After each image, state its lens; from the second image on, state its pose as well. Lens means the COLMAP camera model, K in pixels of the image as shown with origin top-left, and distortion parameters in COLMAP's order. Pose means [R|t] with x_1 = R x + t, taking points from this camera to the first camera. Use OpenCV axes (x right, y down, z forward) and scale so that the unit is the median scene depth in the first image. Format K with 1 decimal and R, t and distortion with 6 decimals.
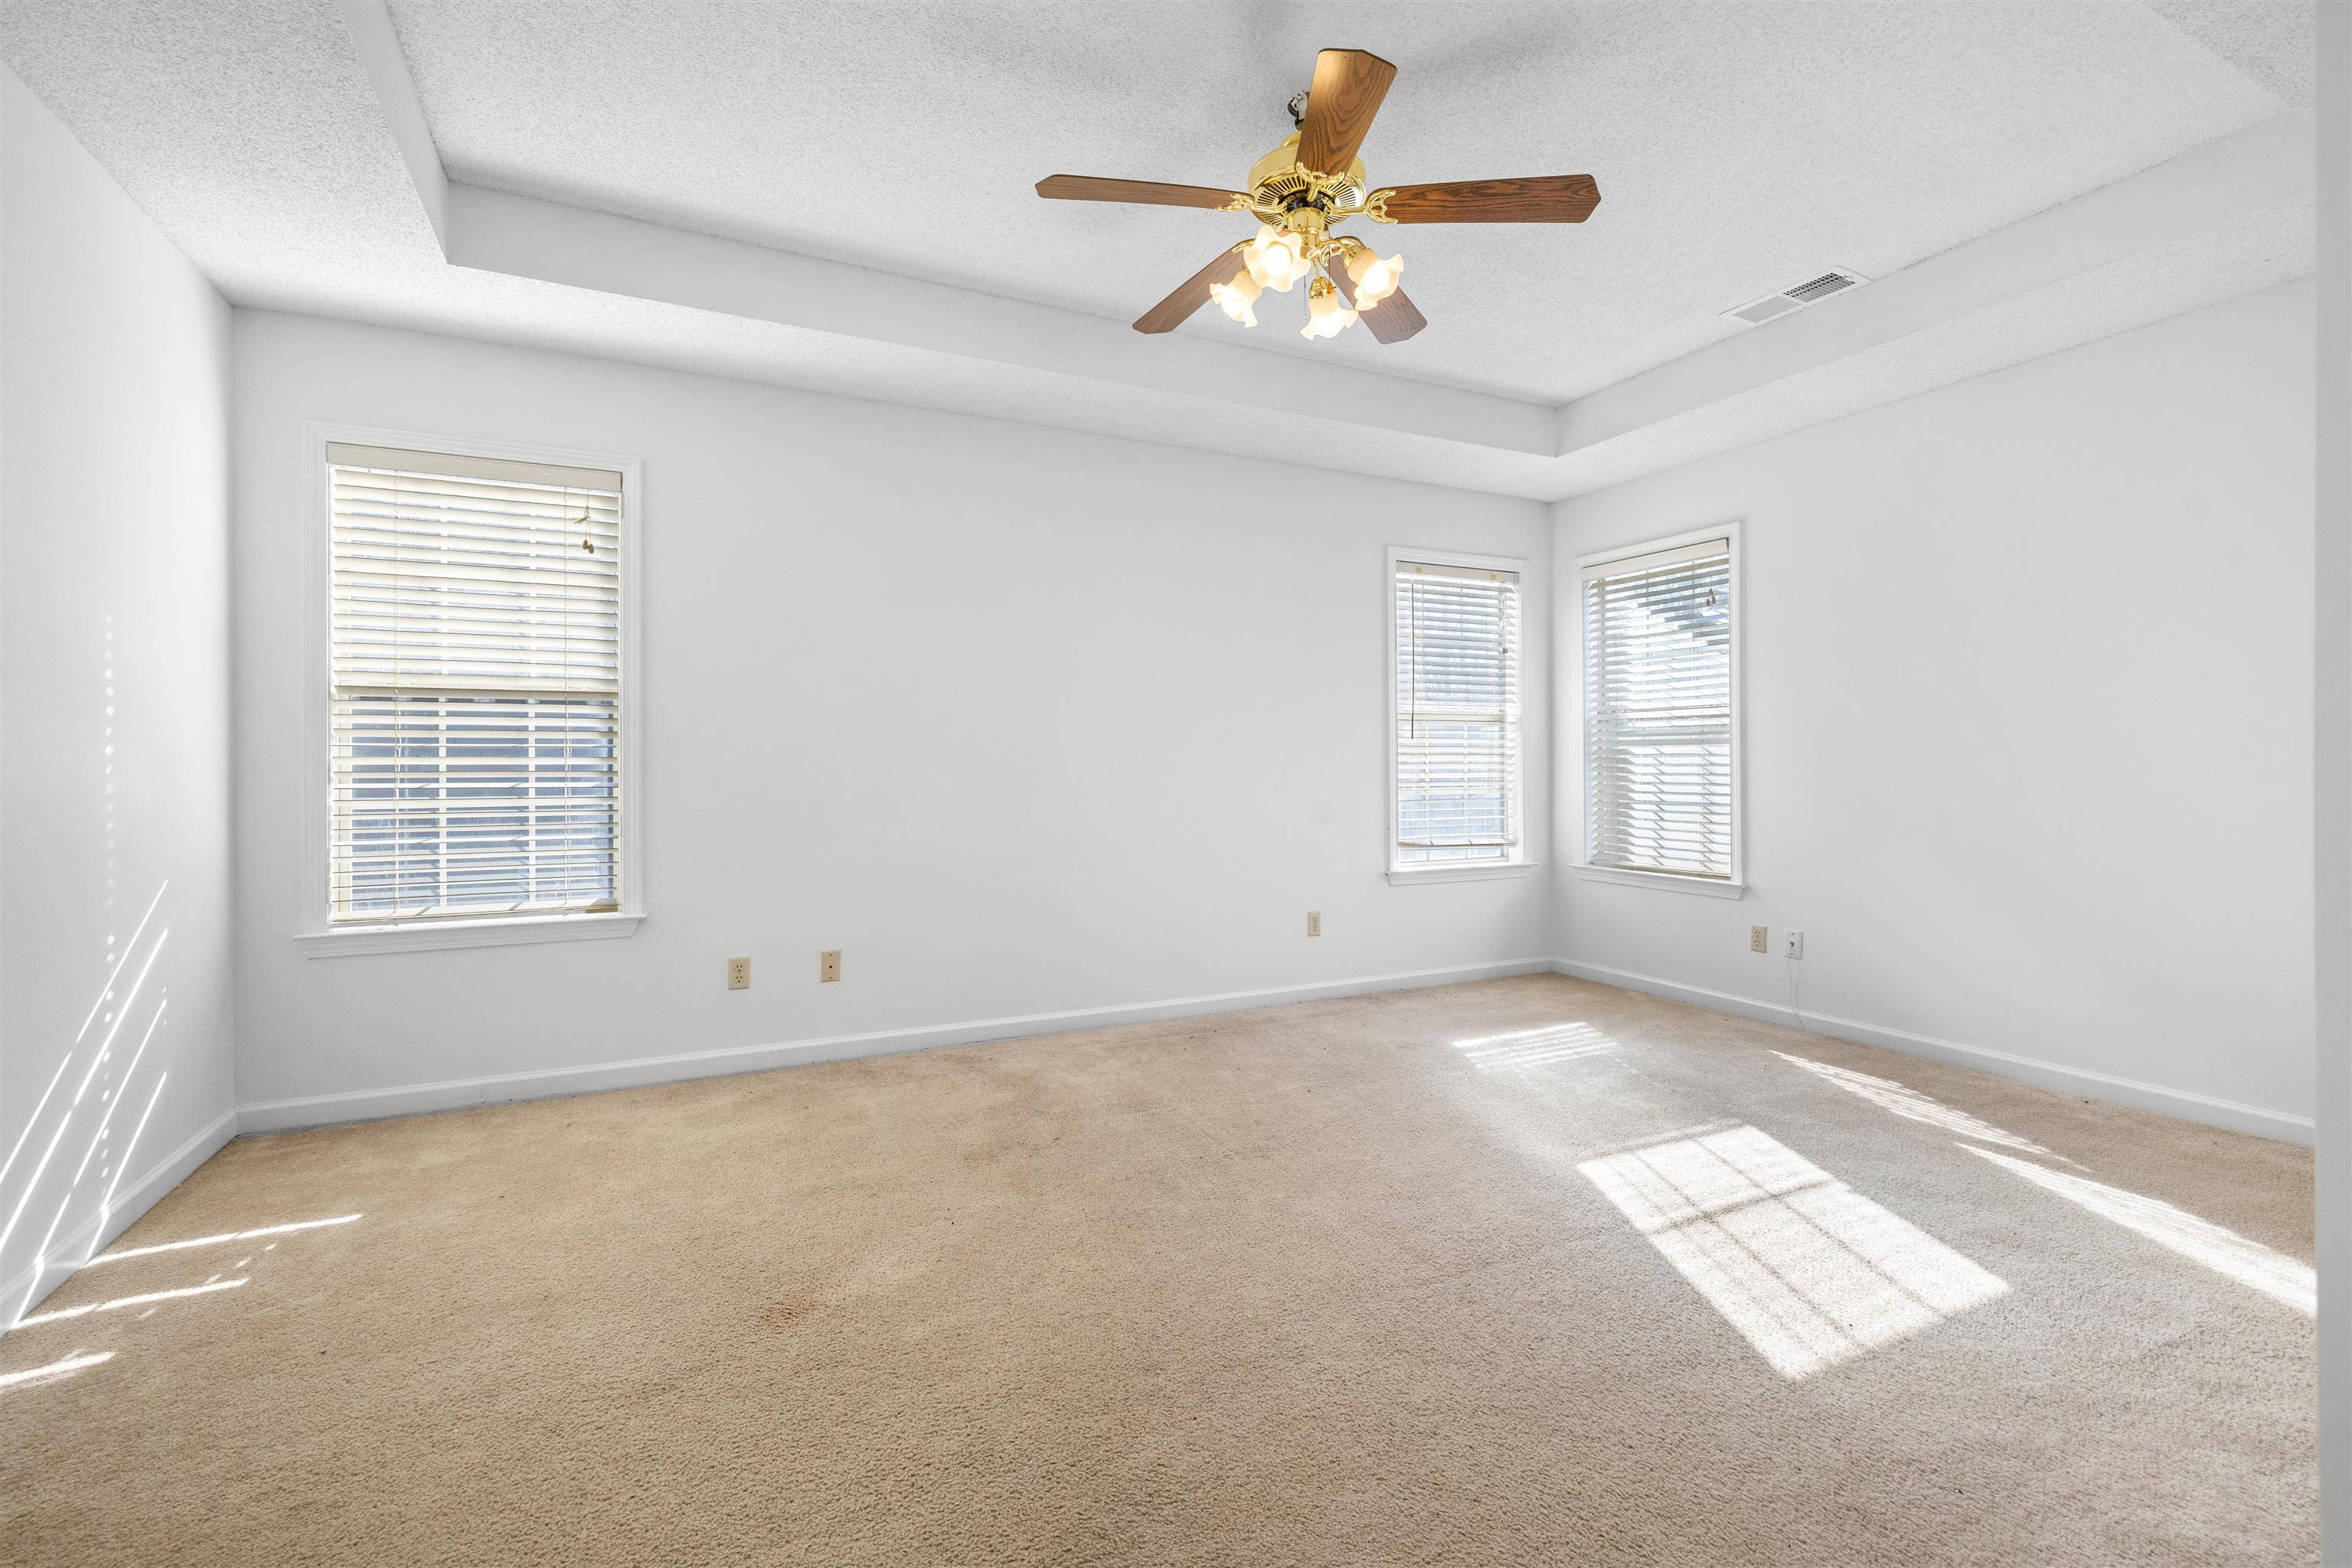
lens RADIAL K [[982.0, 0, 1188.2], [0, 982.0, 765.4], [0, 0, 1]] dist [-0.001195, -0.000870]
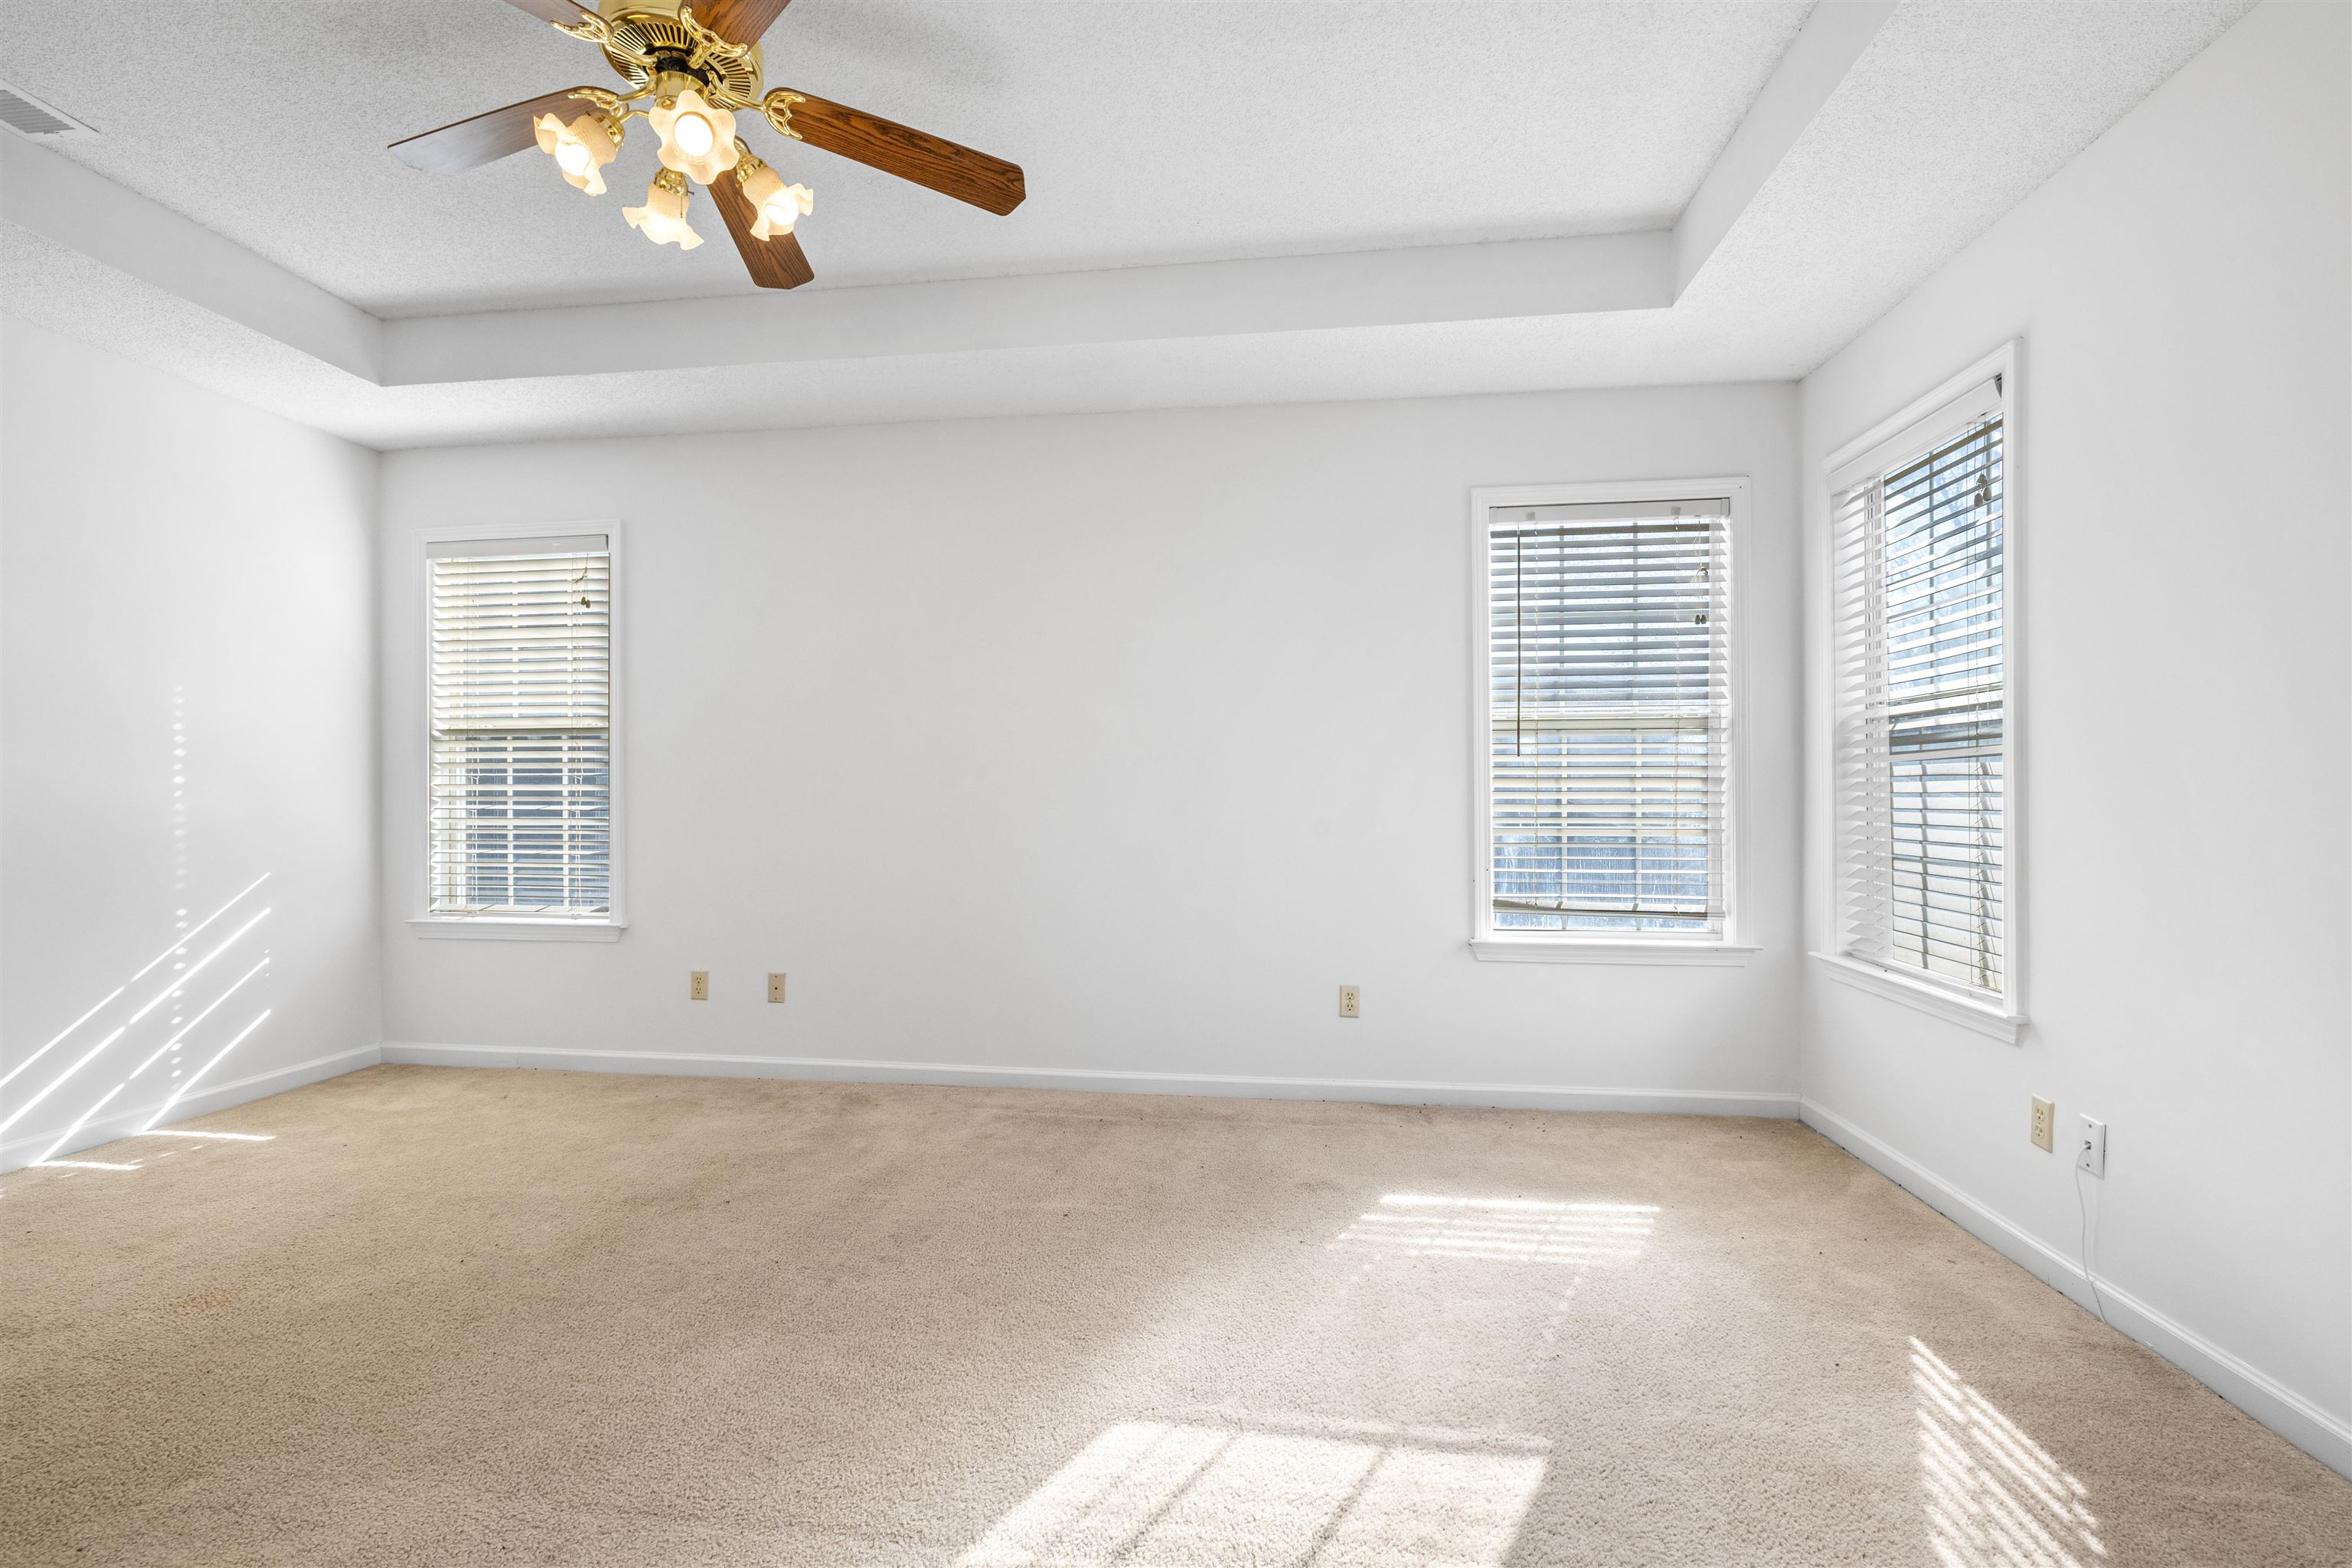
lens RADIAL K [[1017.8, 0, 1163.8], [0, 1017.8, 795.2], [0, 0, 1]] dist [-0.009139, 0.000463]
pose [[0.839231, 0.003404, -0.543765, 0.612216], [-0.002421, 0.999994, 0.002524, -0.000067], [0.543770, -0.000802, 0.839234, 0.366718]]
